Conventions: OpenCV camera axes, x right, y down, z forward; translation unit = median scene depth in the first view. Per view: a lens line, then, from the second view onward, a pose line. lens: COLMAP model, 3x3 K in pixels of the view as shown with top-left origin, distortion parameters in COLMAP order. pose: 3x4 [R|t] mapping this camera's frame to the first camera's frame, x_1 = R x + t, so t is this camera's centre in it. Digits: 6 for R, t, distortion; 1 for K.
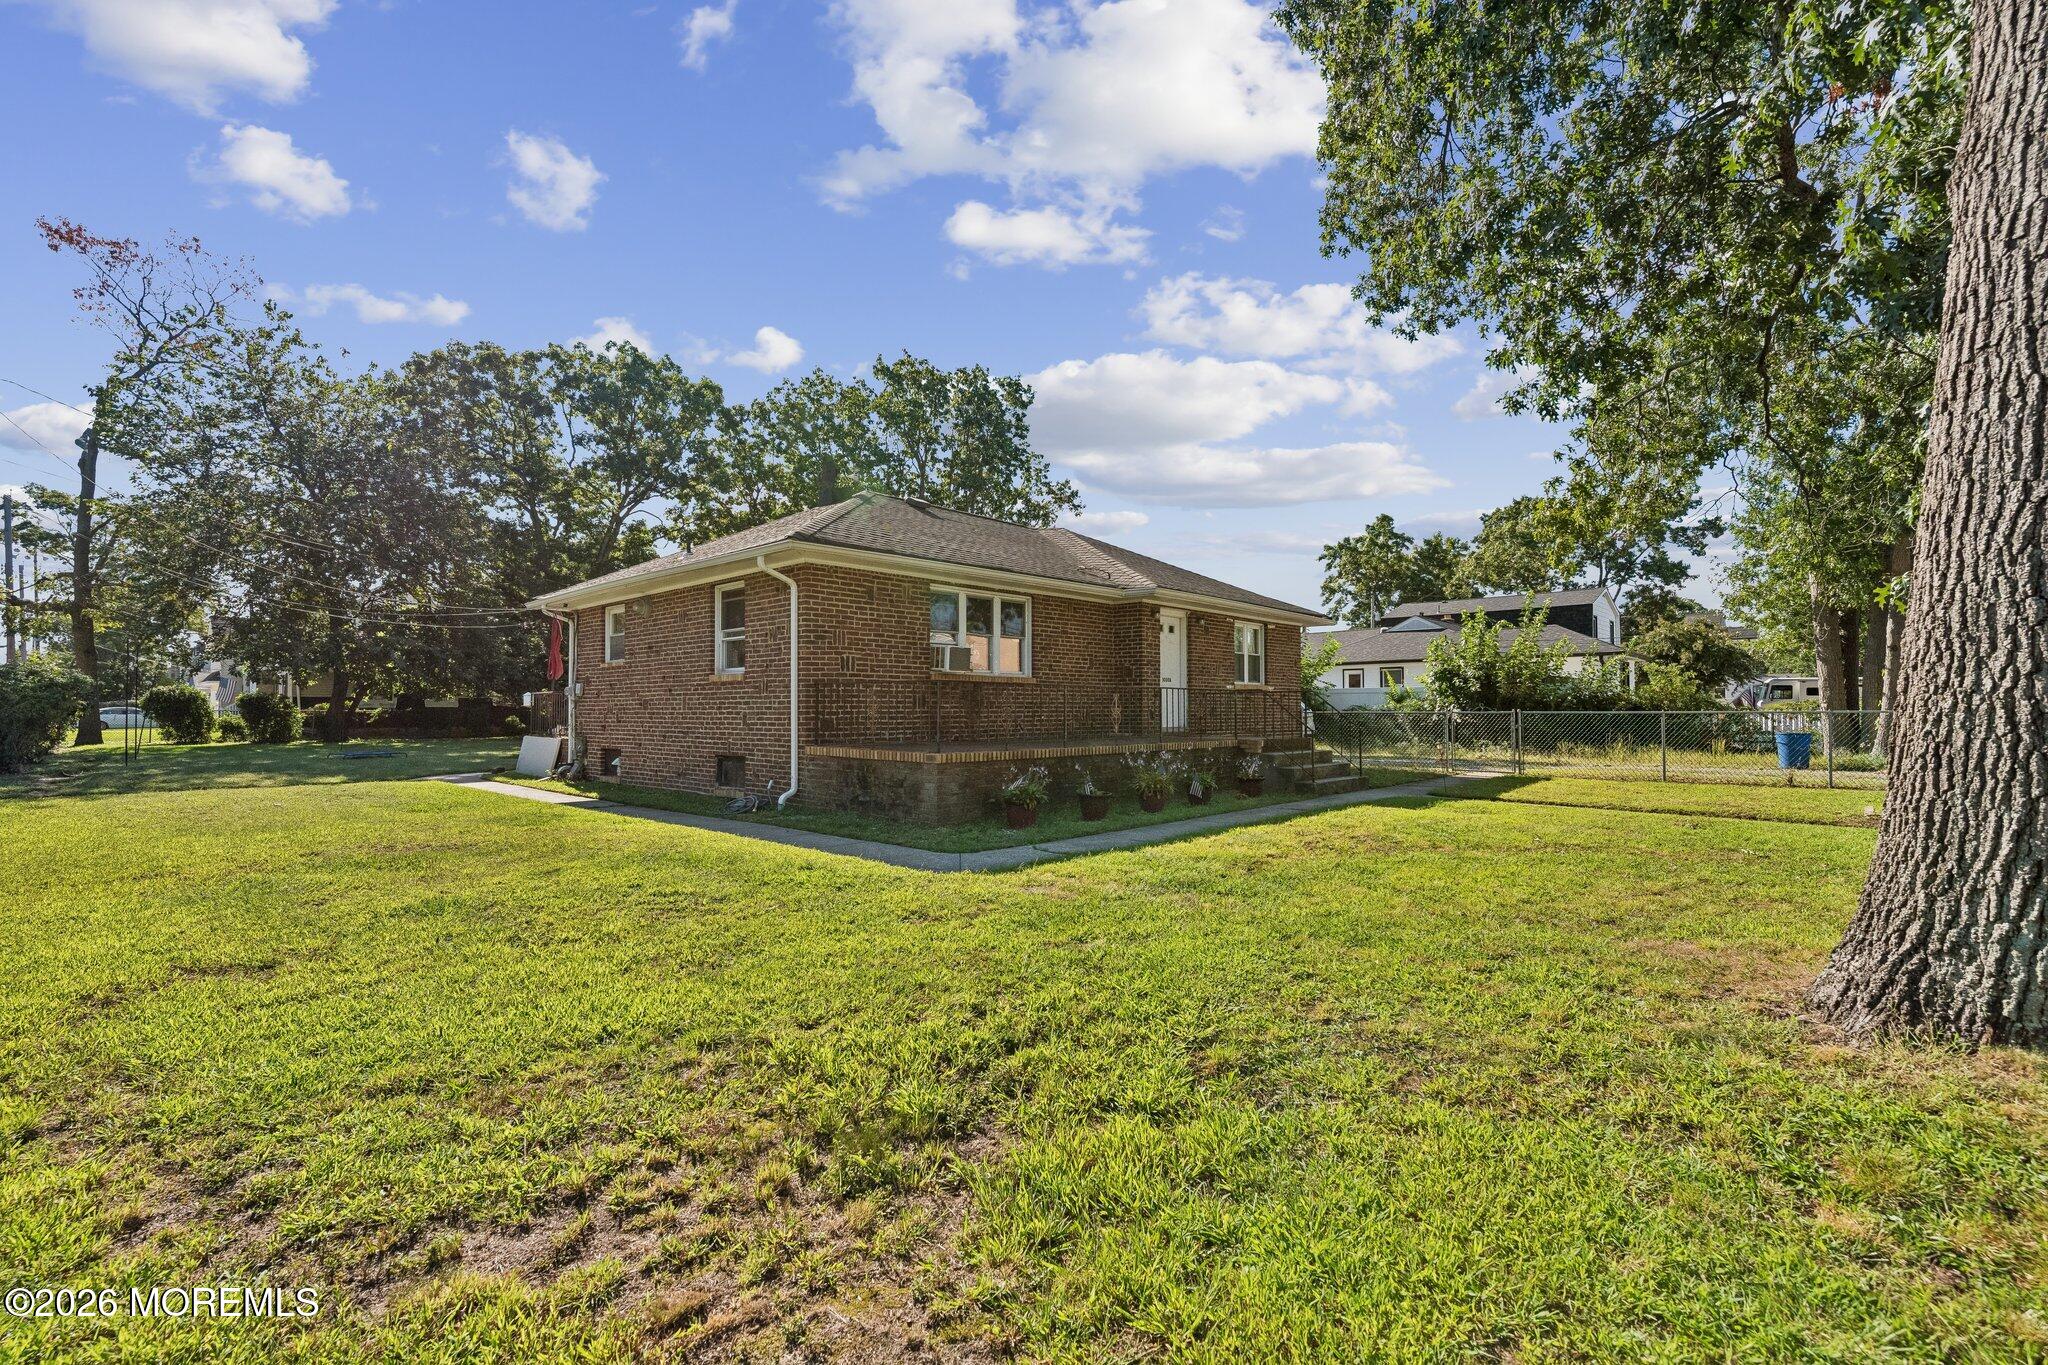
lens RADIAL K [[895.7, 0, 1019.5], [0, 895.7, 719.3], [0, 0, 1]] dist [0.001403, 0.000285]
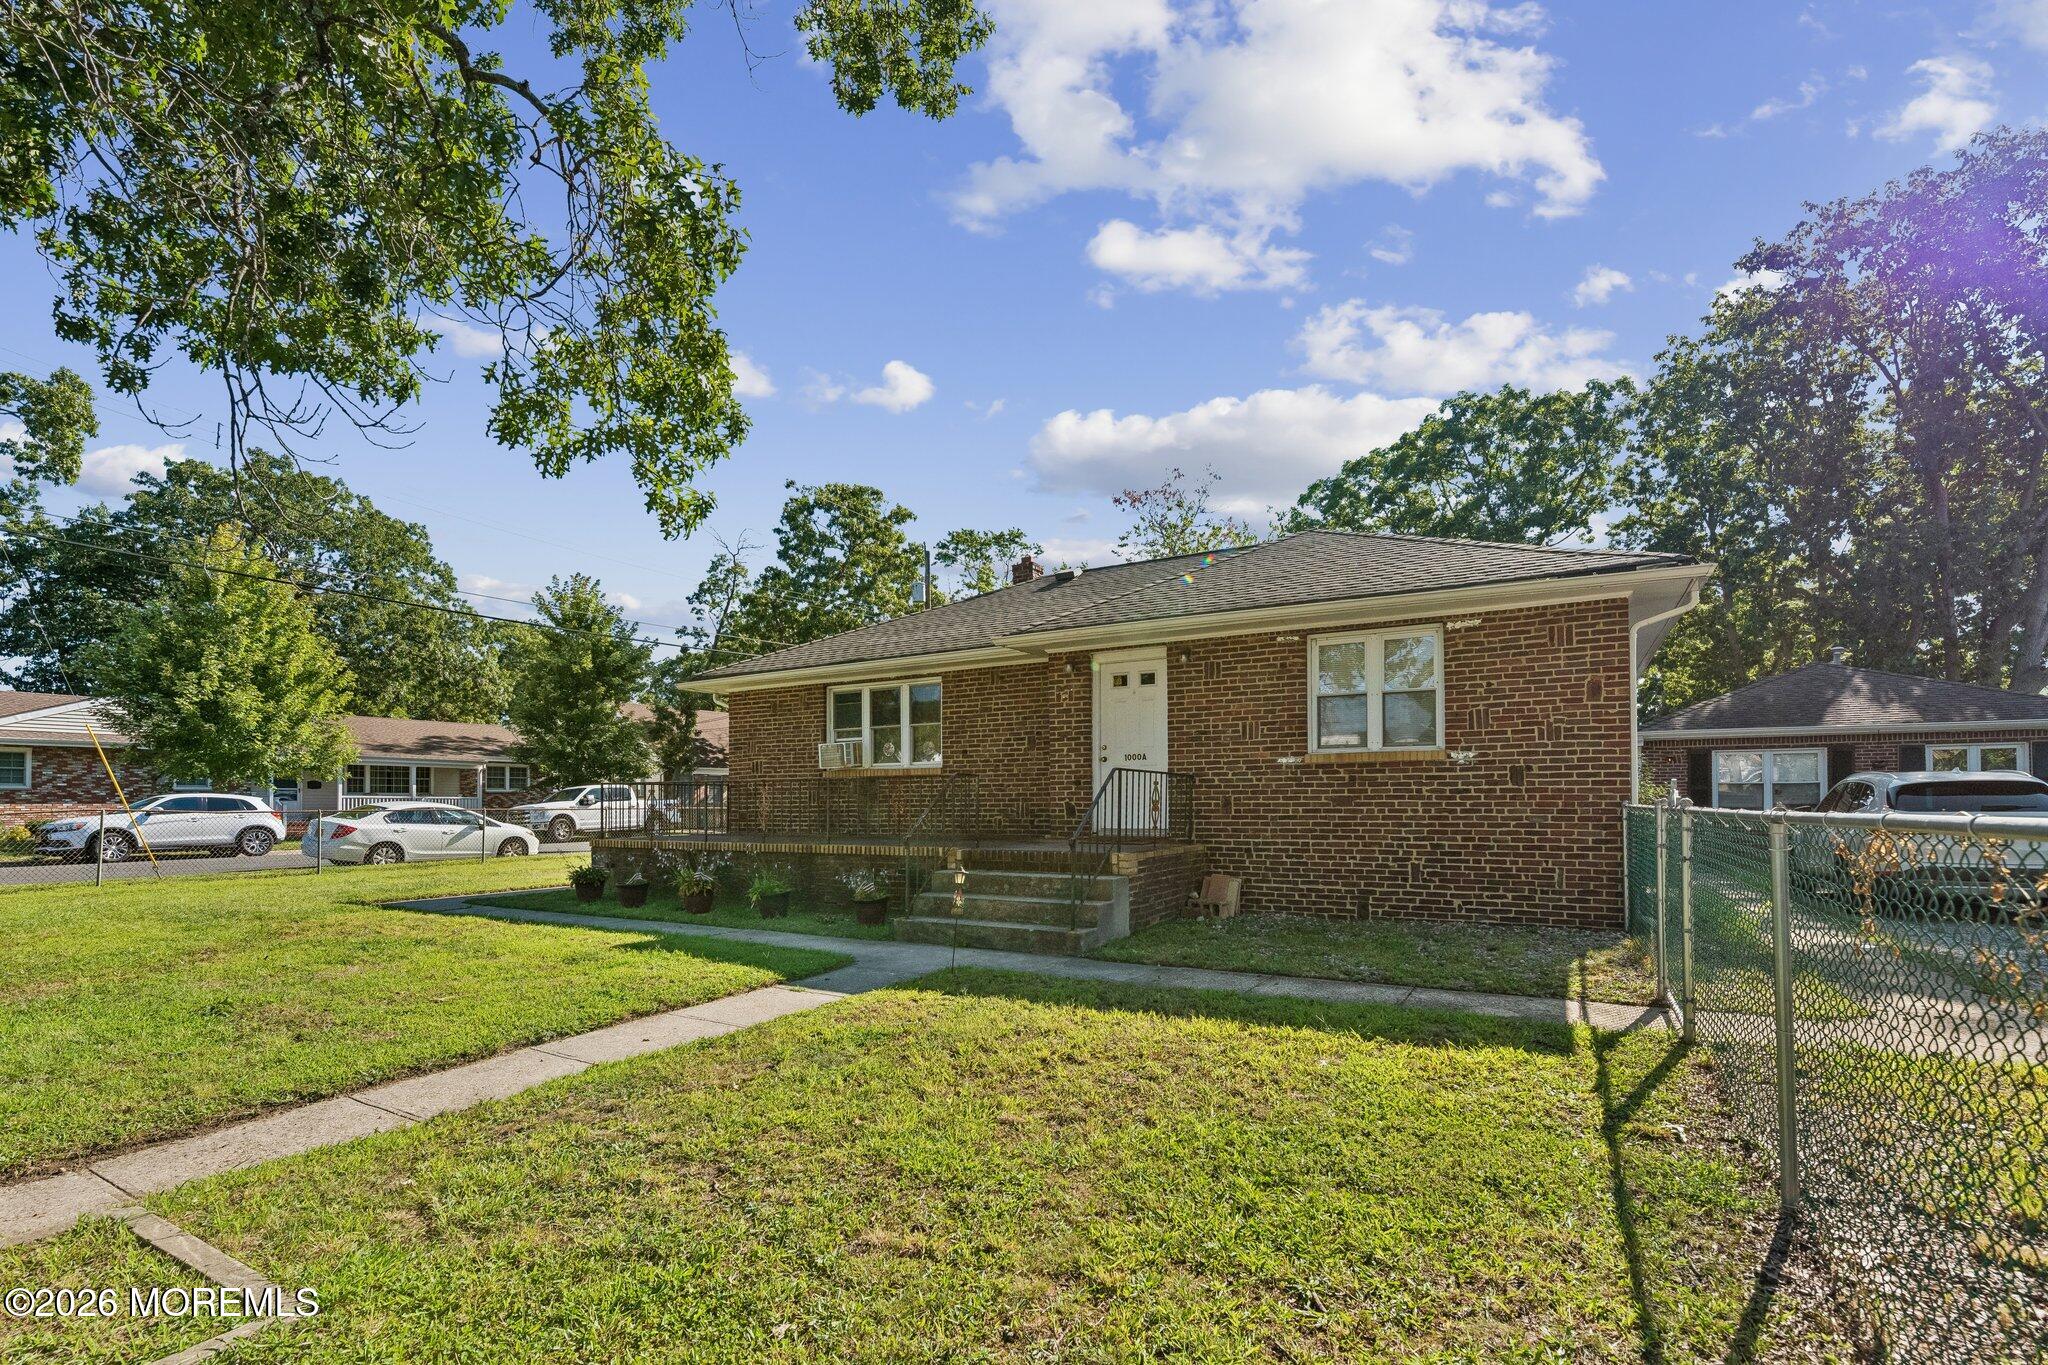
lens RADIAL K [[931.8, 0, 998.8], [0, 931.8, 783.8], [0, 0, 1]] dist [-0.004078, -0.000666]
pose [[0.211408, -0.021605, -0.977159, 0.358346], [-0.004429, 0.999724, -0.023062, -0.003764], [0.977388, 0.009203, 0.211254, 0.335169]]
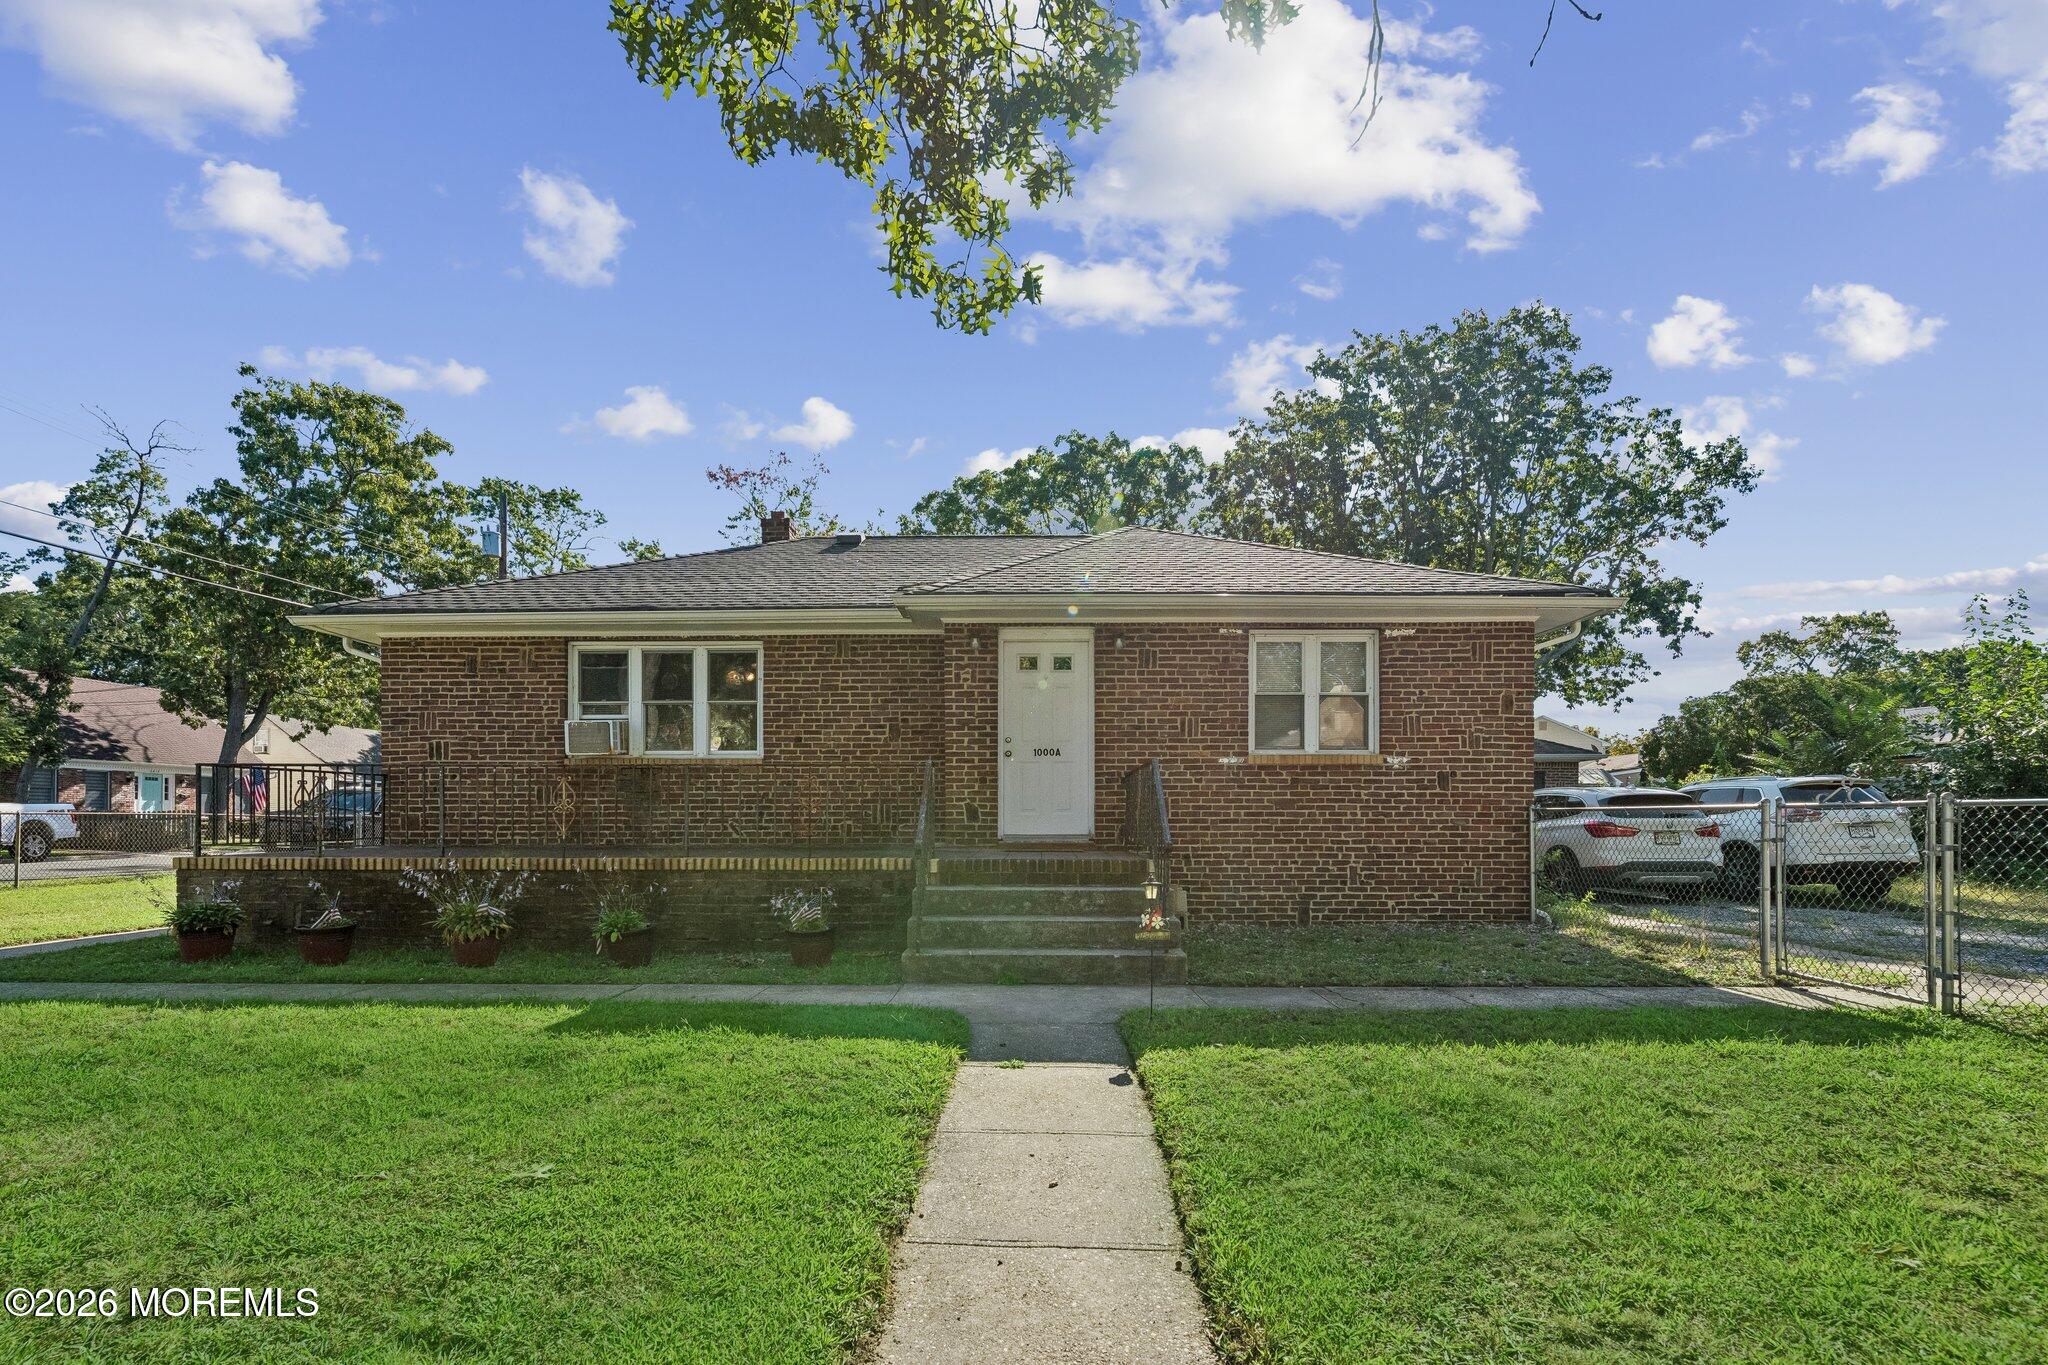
lens RADIAL K [[951.5, 0, 998.2], [0, 951.5, 826.0], [0, 0, 1]] dist [0.000956, 0.000354]
pose [[0.665322, 0.007208, -0.746522, 0.264454], [-0.008792, 0.999960, 0.001819, 0.000875], [0.746505, 0.005353, 0.665358, 0.253079]]
